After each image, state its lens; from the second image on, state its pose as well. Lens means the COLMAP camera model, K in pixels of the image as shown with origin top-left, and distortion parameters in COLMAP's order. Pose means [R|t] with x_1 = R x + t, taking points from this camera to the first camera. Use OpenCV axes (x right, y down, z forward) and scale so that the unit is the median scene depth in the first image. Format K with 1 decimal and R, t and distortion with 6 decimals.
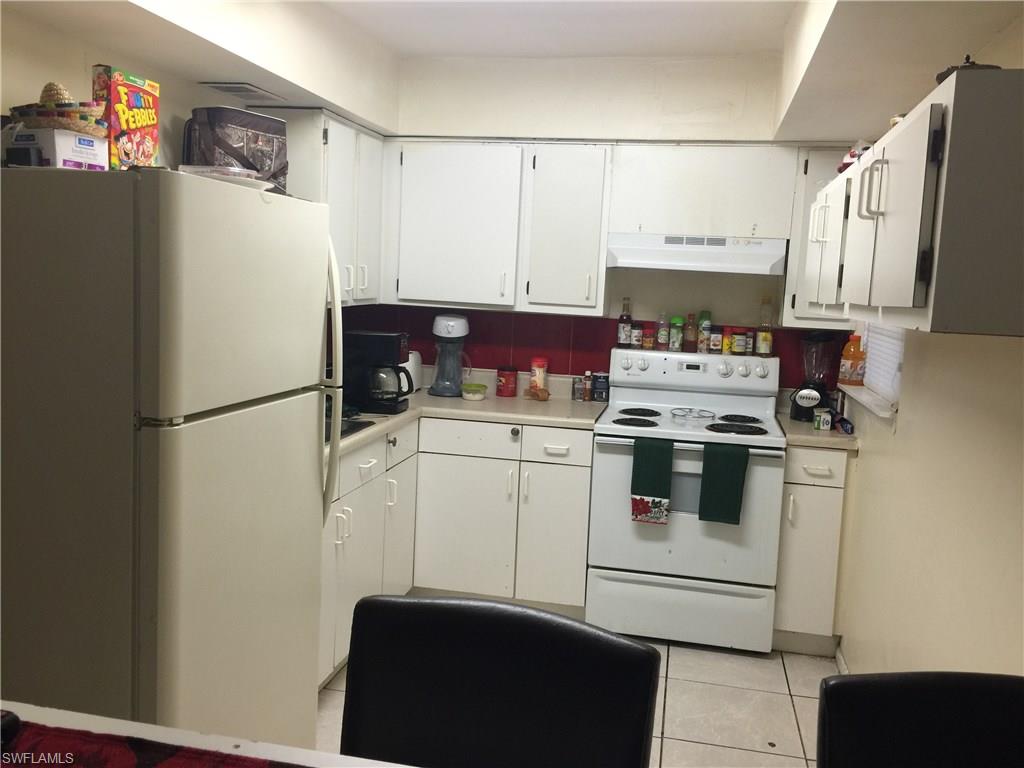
lens RADIAL K [[873.7, 0, 512.2], [0, 873.7, 380.1], [0, 0, 1]] dist [0.077294, -0.111613]
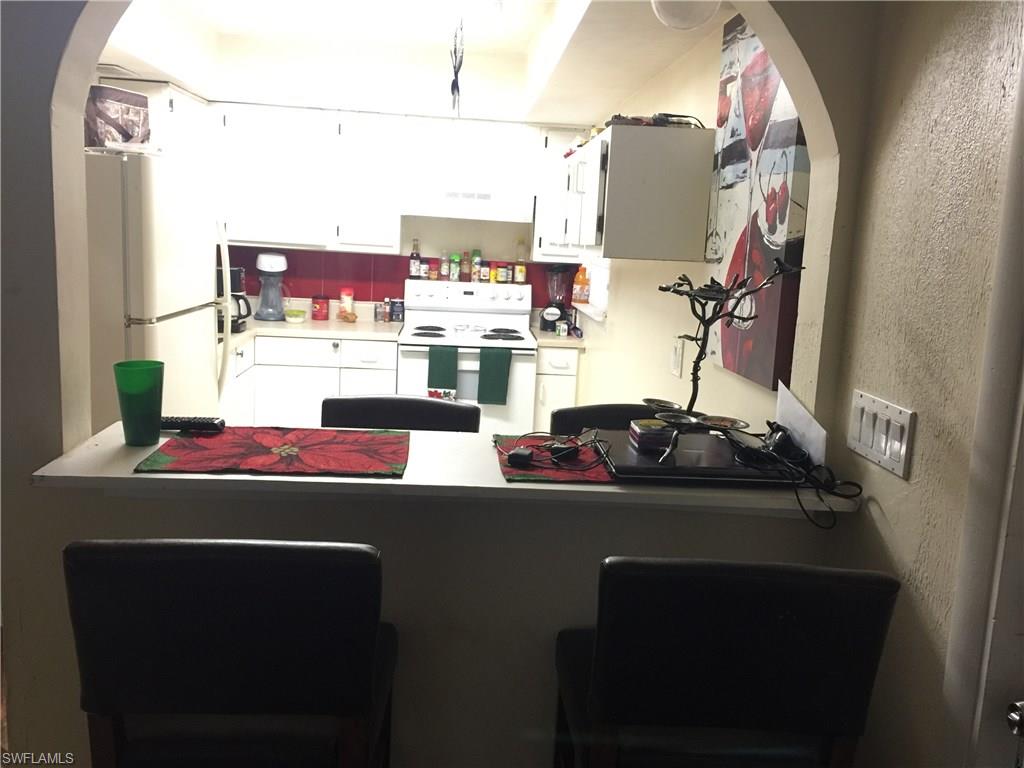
lens RADIAL K [[873.7, 0, 512.2], [0, 873.7, 380.1], [0, 0, 1]] dist [0.077294, -0.111613]
pose [[0.963008, -0.043207, 0.265987, -0.085173], [0.025446, 0.997232, 0.069863, 0.025609], [-0.268269, -0.060511, 0.961442, -0.283552]]
